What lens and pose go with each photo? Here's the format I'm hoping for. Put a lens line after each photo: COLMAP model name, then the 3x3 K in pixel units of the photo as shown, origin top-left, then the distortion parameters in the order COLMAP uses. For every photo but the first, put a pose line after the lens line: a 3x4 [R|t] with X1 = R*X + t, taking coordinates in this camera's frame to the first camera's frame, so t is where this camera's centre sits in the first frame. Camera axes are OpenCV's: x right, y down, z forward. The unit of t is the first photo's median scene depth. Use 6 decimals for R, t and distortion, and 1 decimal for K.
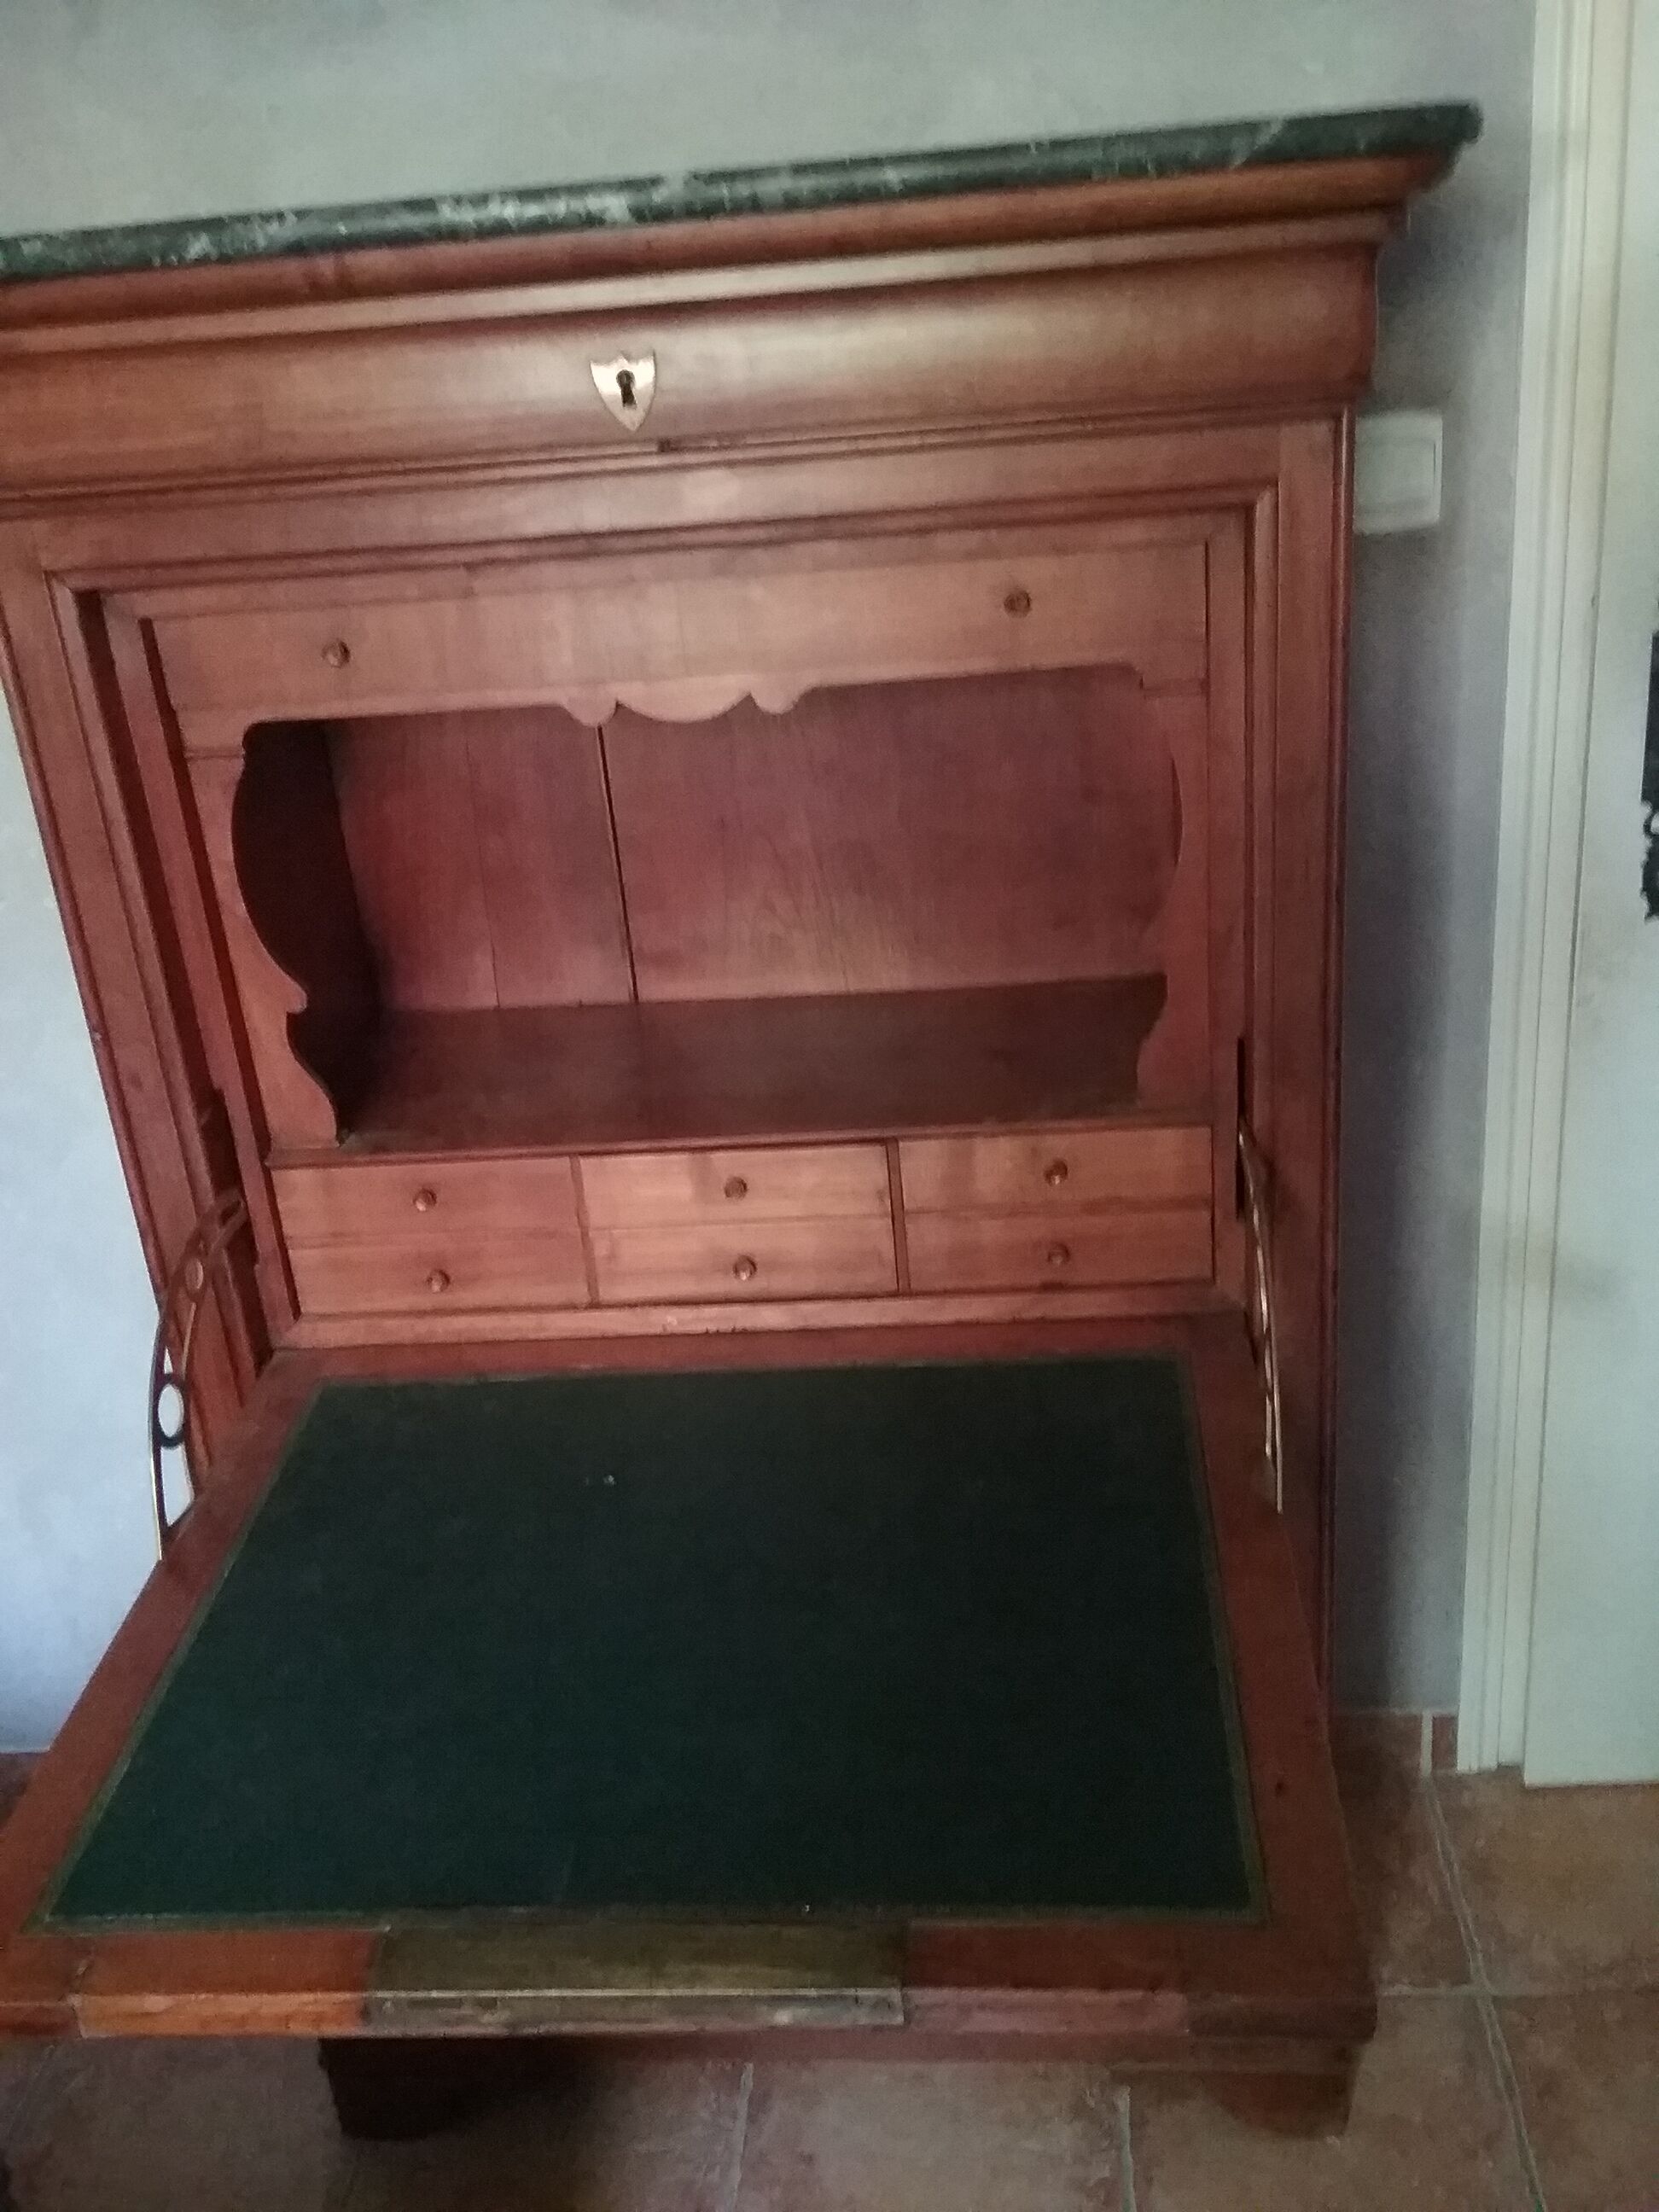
lens RADIAL K [[2017.7, 0, 860.6], [0, 2017.7, 1099.4], [0, 0, 1]] dist [0.069886, -0.149684]
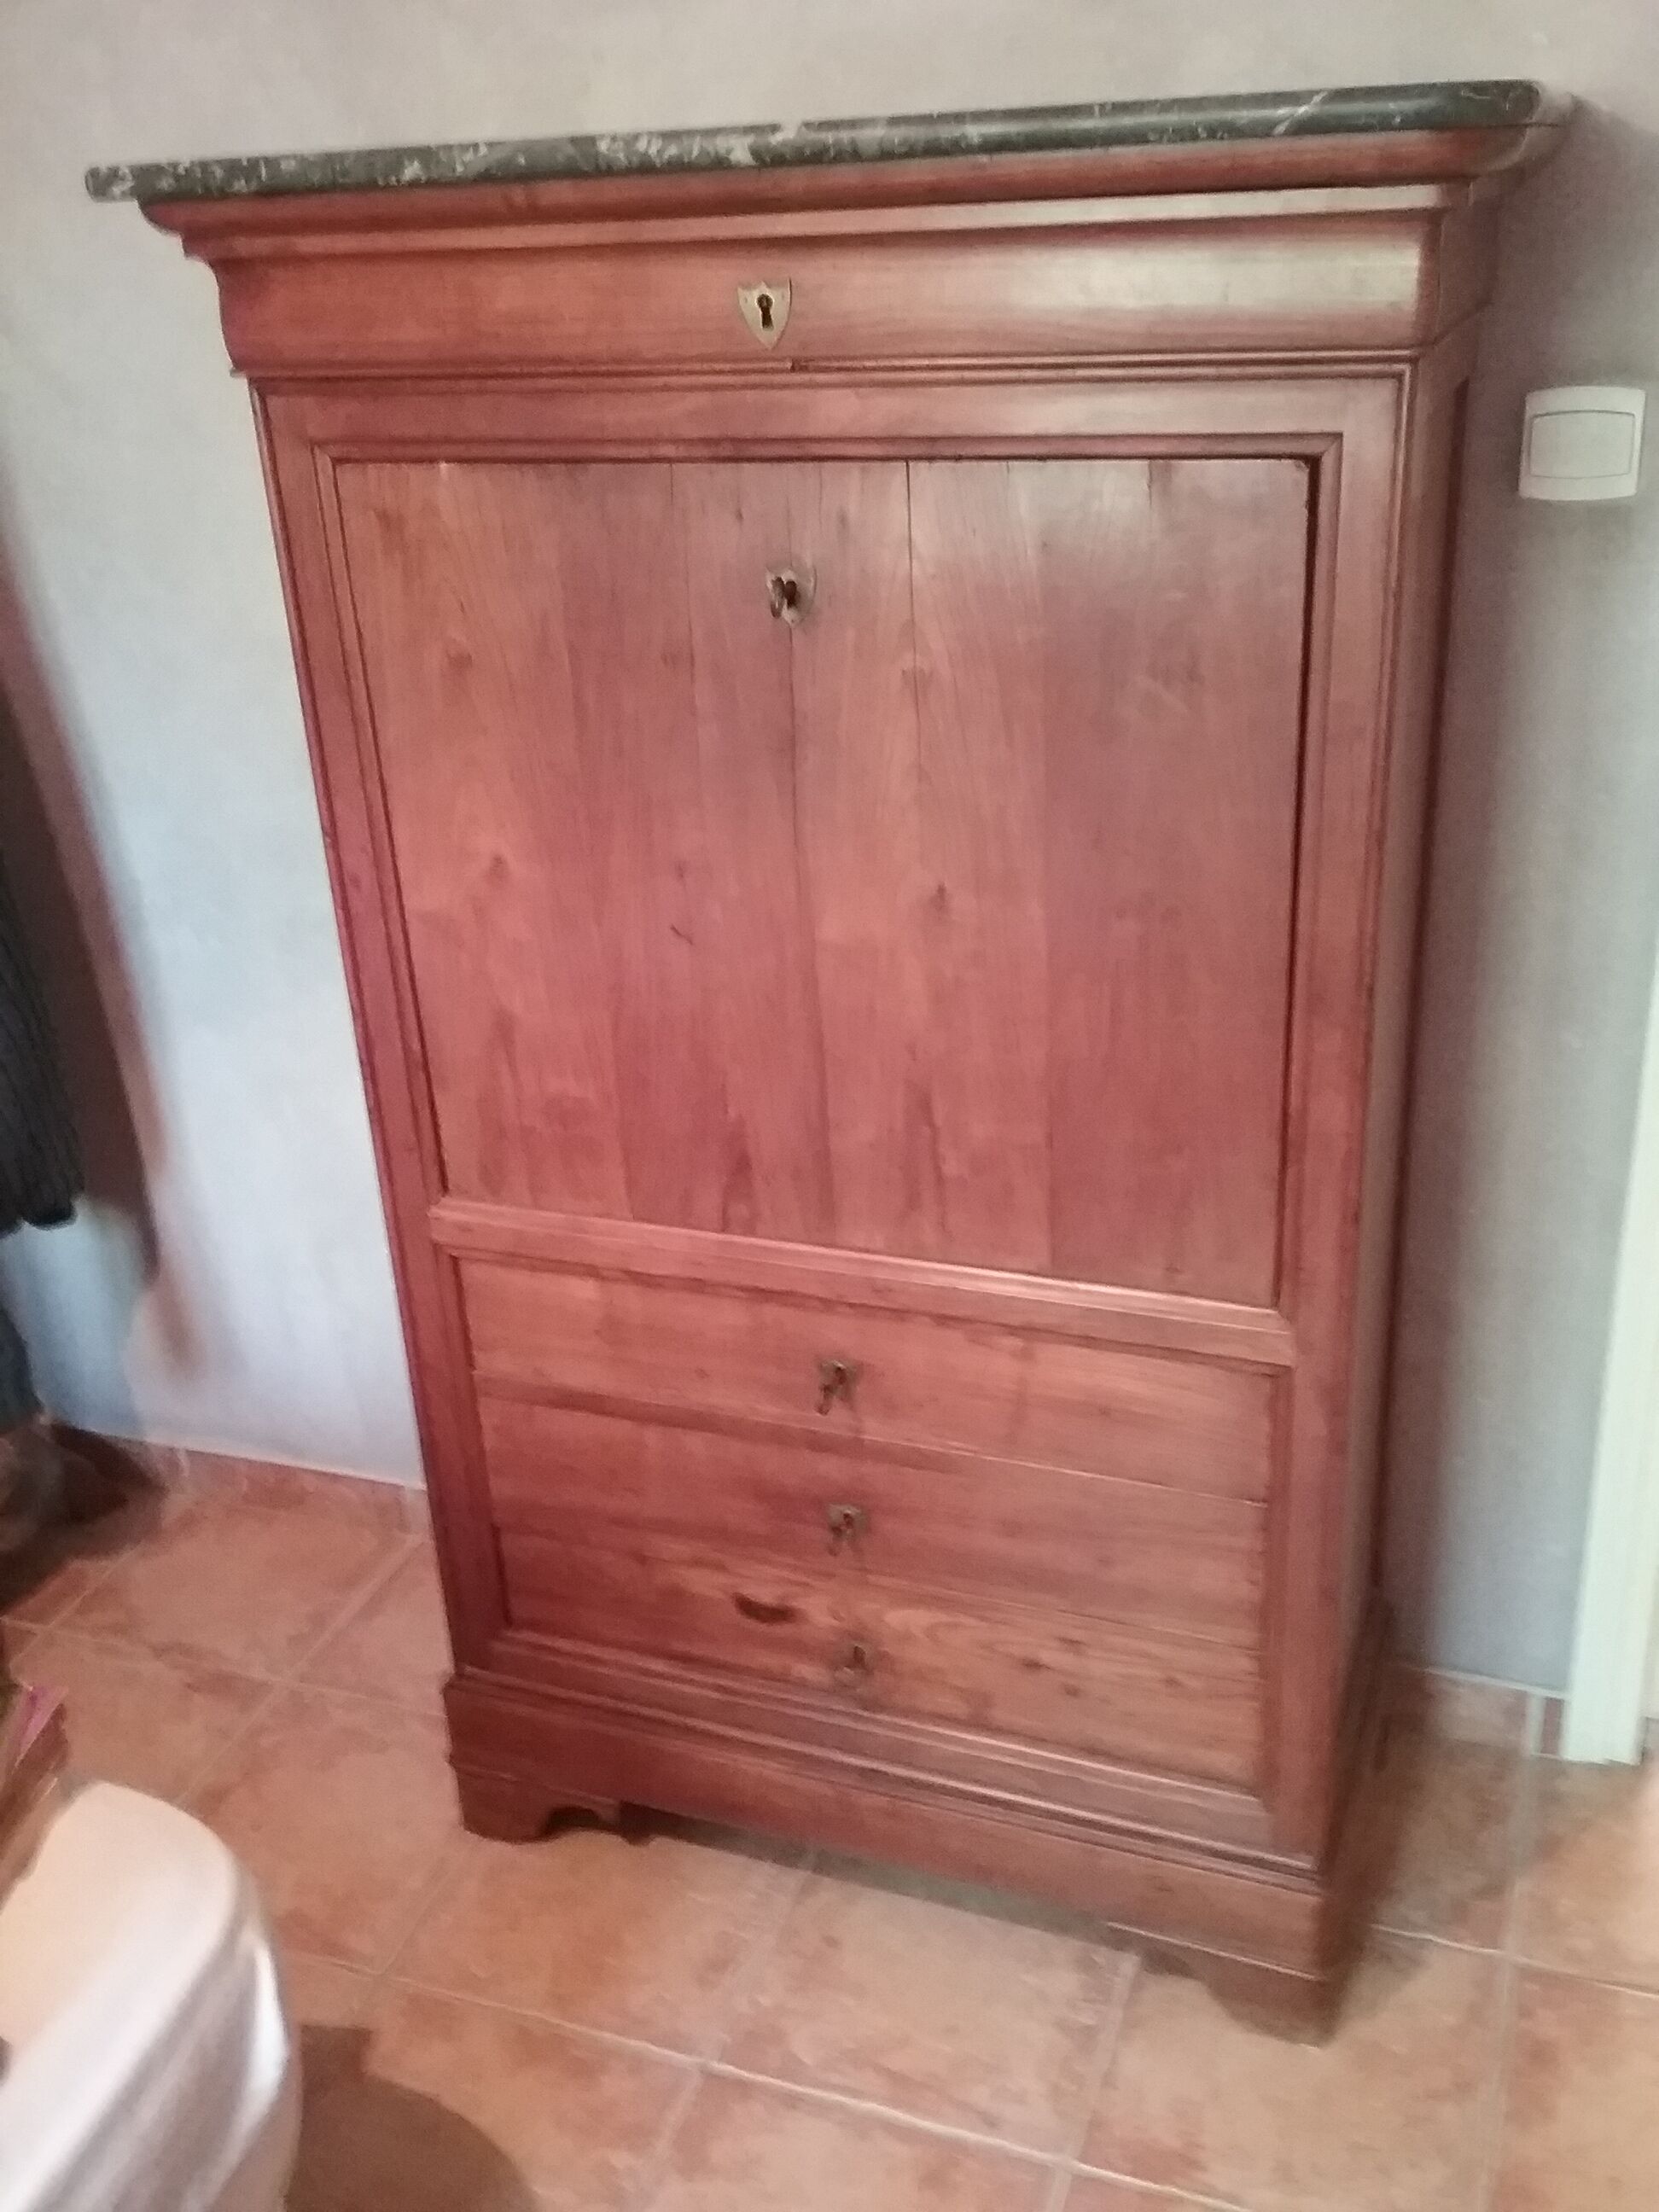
lens RADIAL K [[2026.0, 0, 829.5], [0, 2026.0, 1106.0], [0, 0, 1]] dist [0.061404, -0.133623]
pose [[0.956755, 0.151995, -0.248029, 0.230577], [-0.141888, 0.988168, 0.058238, 0.012073], [0.253946, -0.020527, 0.967001, -0.079486]]
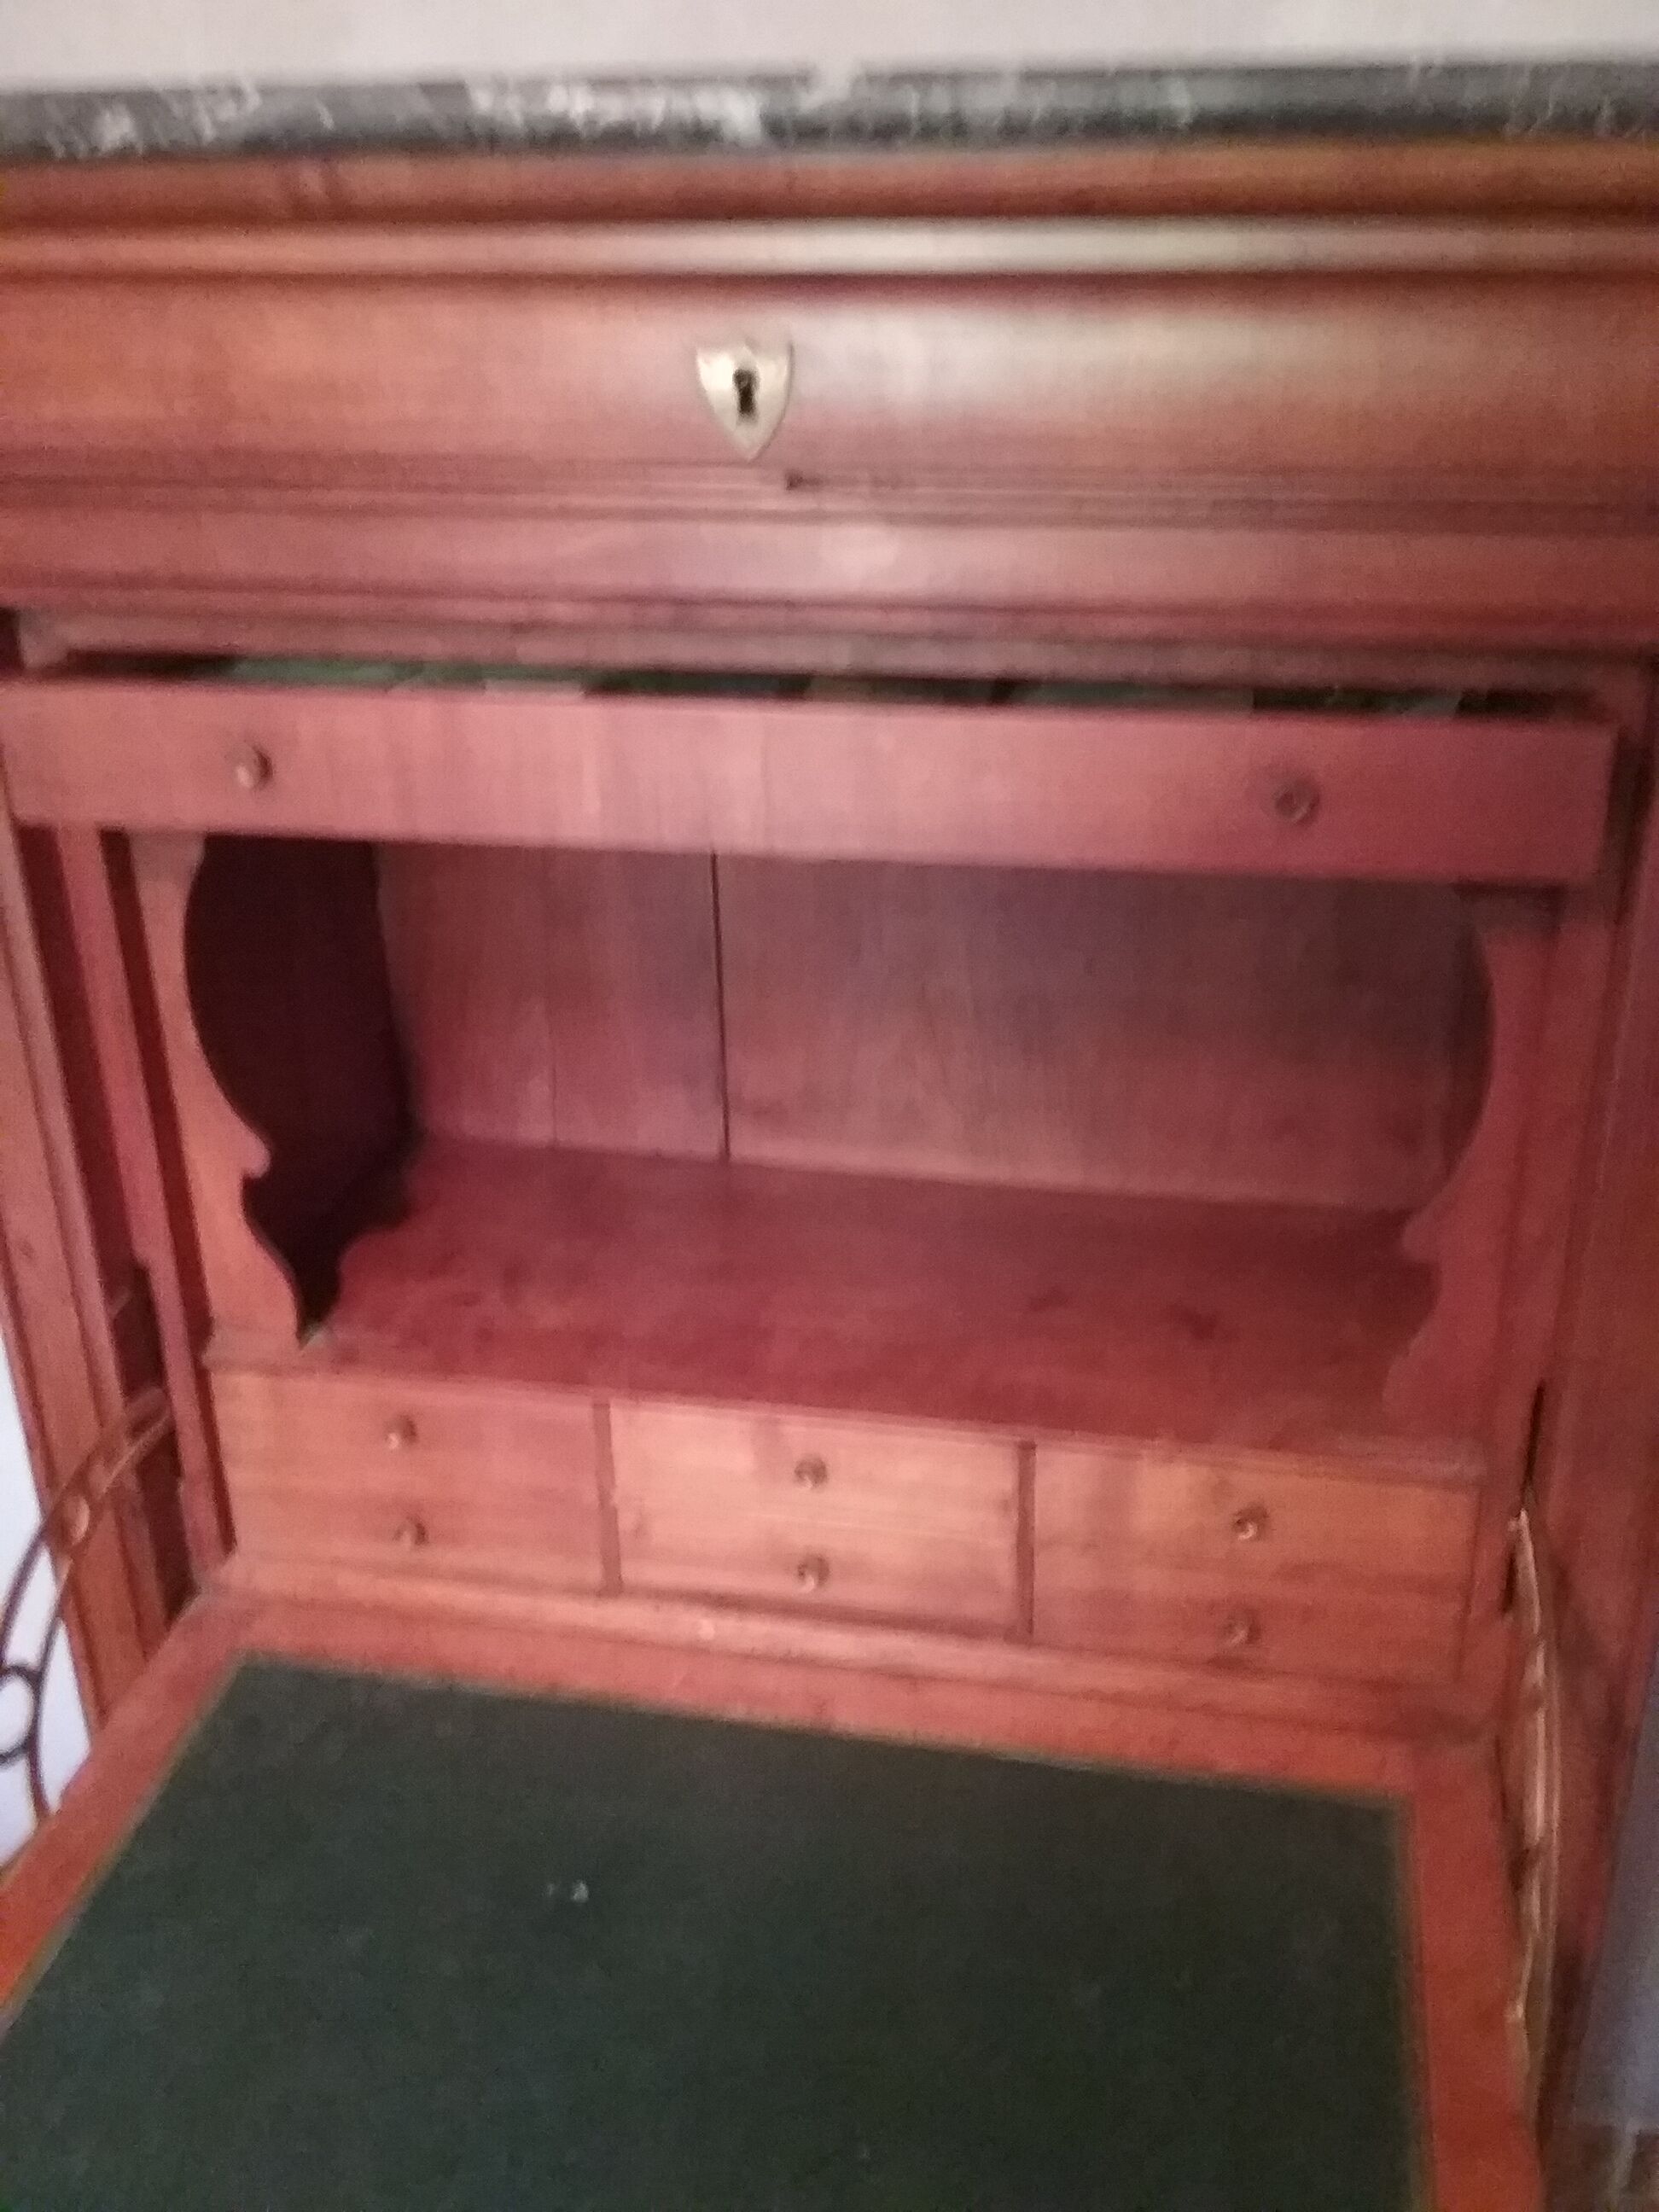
lens RADIAL K [[2035.5, 0, 882.9], [0, 2035.5, 1108.1], [0, 0, 1]] dist [0.072037, -0.175600]
pose [[0.991087, 0.111935, -0.072230, 0.003974], [-0.110649, 0.993625, 0.021572, -0.118115], [0.074185, -0.013387, 0.997155, 0.284837]]
